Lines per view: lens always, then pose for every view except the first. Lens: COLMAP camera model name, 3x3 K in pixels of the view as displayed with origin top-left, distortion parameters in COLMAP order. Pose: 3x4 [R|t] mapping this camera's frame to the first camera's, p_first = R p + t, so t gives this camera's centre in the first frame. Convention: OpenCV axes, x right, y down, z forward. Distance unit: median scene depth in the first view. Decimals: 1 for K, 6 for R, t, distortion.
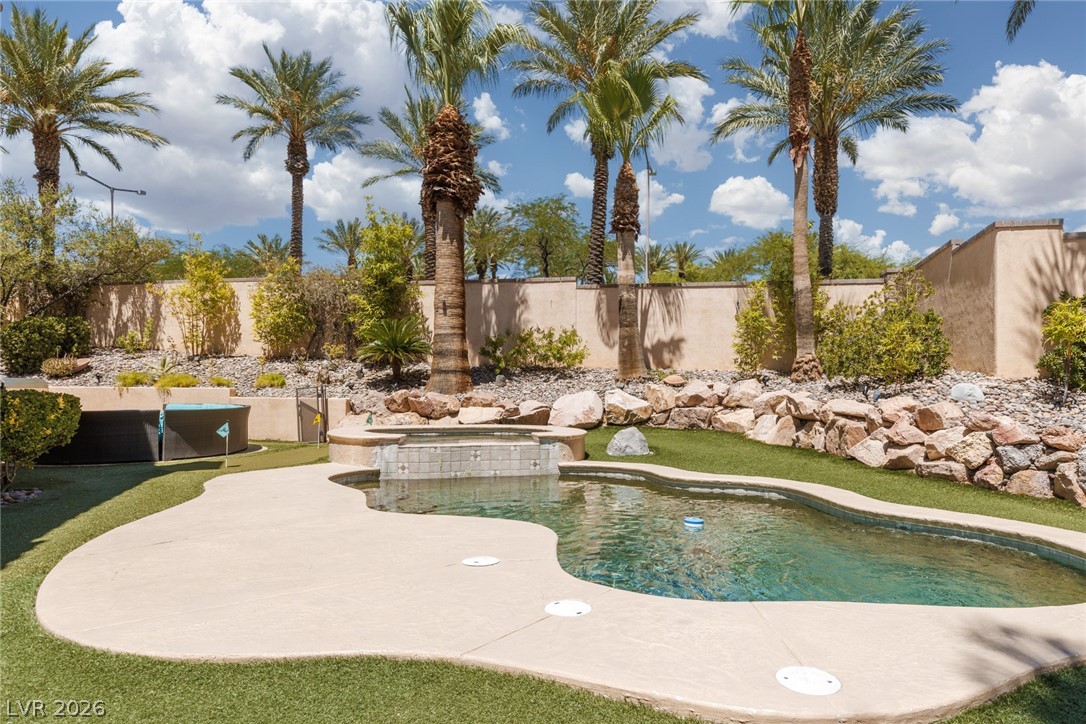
lens RADIAL K [[676.6, 0, 544.9], [0, 676.6, 362.1], [0, 0, 1]] dist [0.000703, -0.000349]
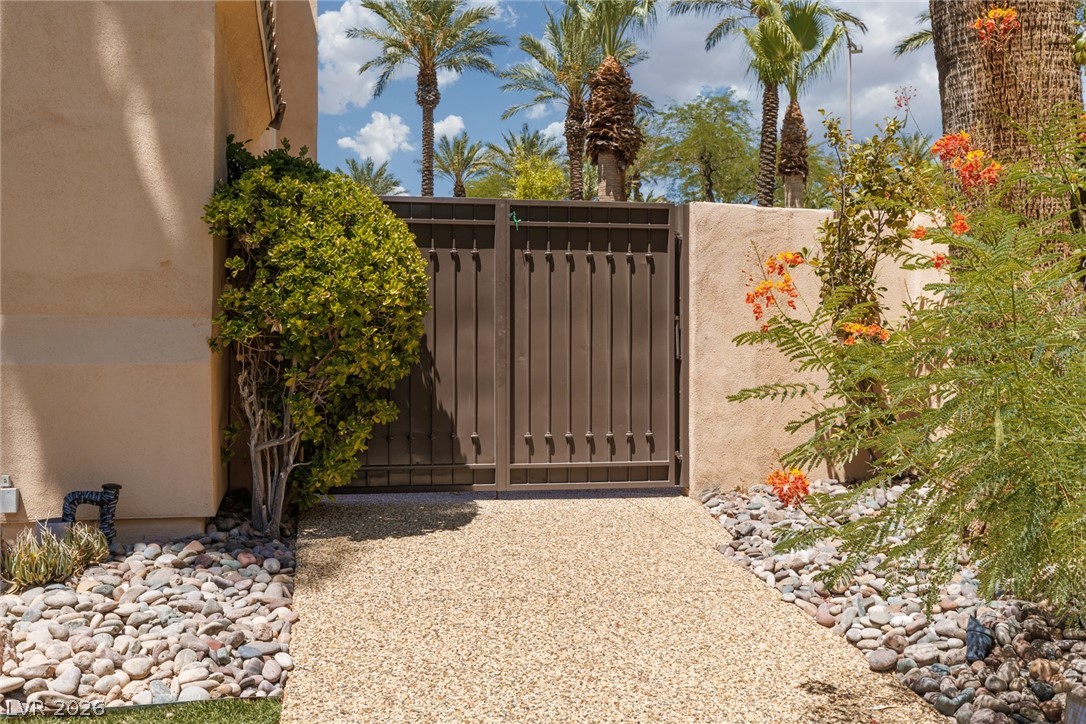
lens RADIAL K [[1132.0, 0, 544.9], [0, 1132.0, 358.5], [0, 0, 1]] dist [-0.127618, 0.000000]
pose [[0.989508, -0.005606, -0.144371, 0.000139], [0.011224, 0.999210, 0.038131, 0.000344], [0.144043, -0.039352, 0.988789, -0.436263]]
